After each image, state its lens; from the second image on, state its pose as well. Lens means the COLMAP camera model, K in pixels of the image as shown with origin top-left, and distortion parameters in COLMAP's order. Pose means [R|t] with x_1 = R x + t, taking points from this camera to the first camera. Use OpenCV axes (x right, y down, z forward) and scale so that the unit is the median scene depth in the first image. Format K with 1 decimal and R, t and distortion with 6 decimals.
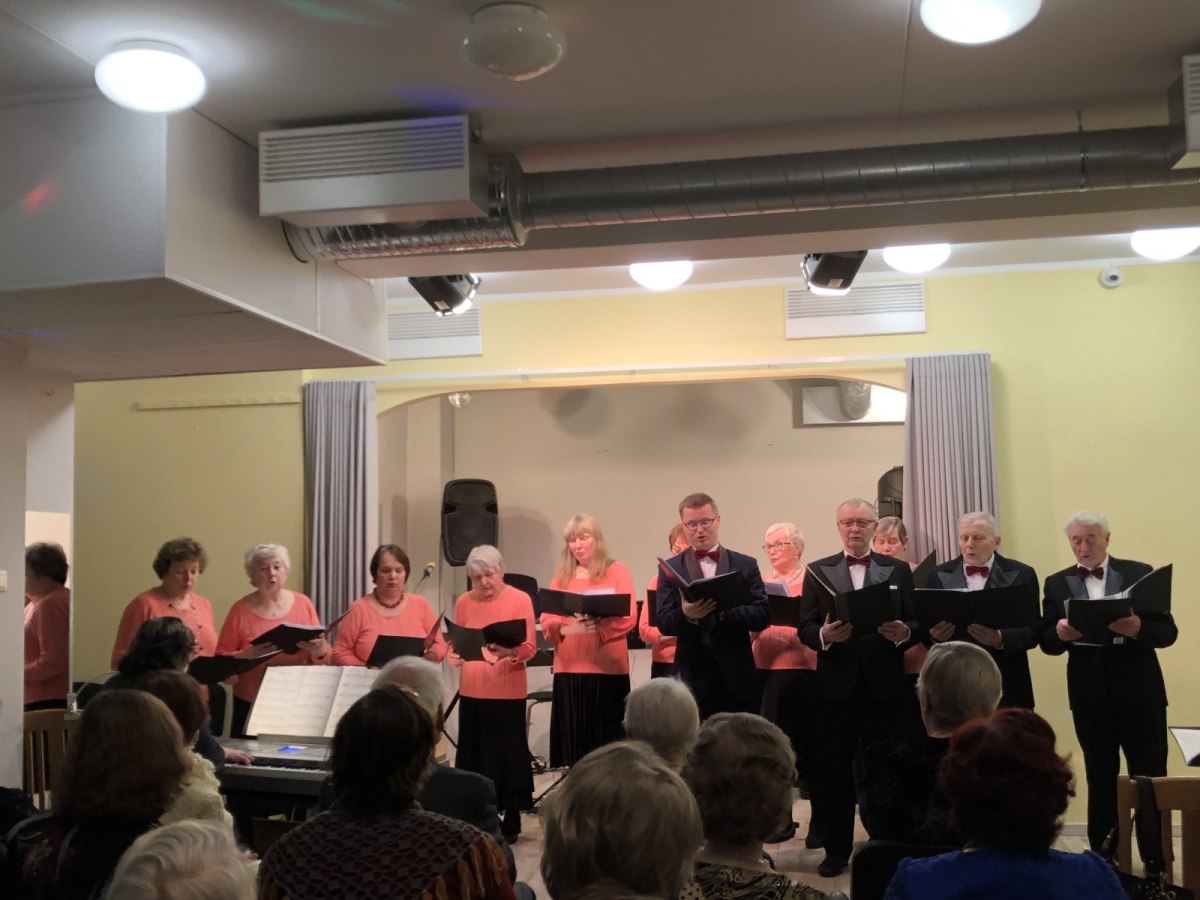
lens RADIAL K [[1321.9, 0, 603.7], [0, 1321.9, 453.8], [0, 0, 1]] dist [0.076356, 0.000000]
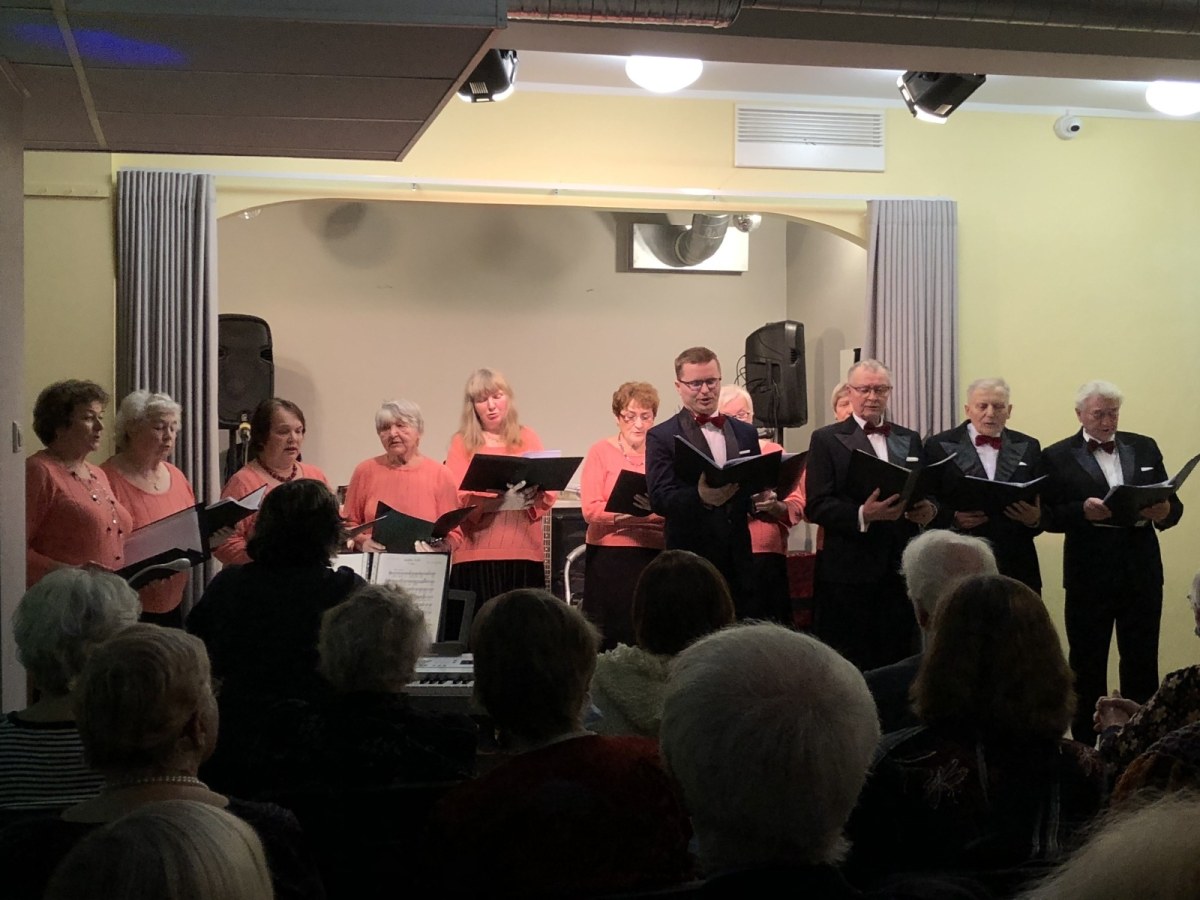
lens RADIAL K [[1646.1, 0, 599.1], [0, 1646.1, 447.2], [0, 0, 1]] dist [0.038048, 0.000000]
pose [[0.921045, 0.015594, 0.389145, -0.367246], [-0.049228, 0.995845, 0.076610, 0.016047], [-0.386334, -0.089718, 0.917985, 0.063702]]
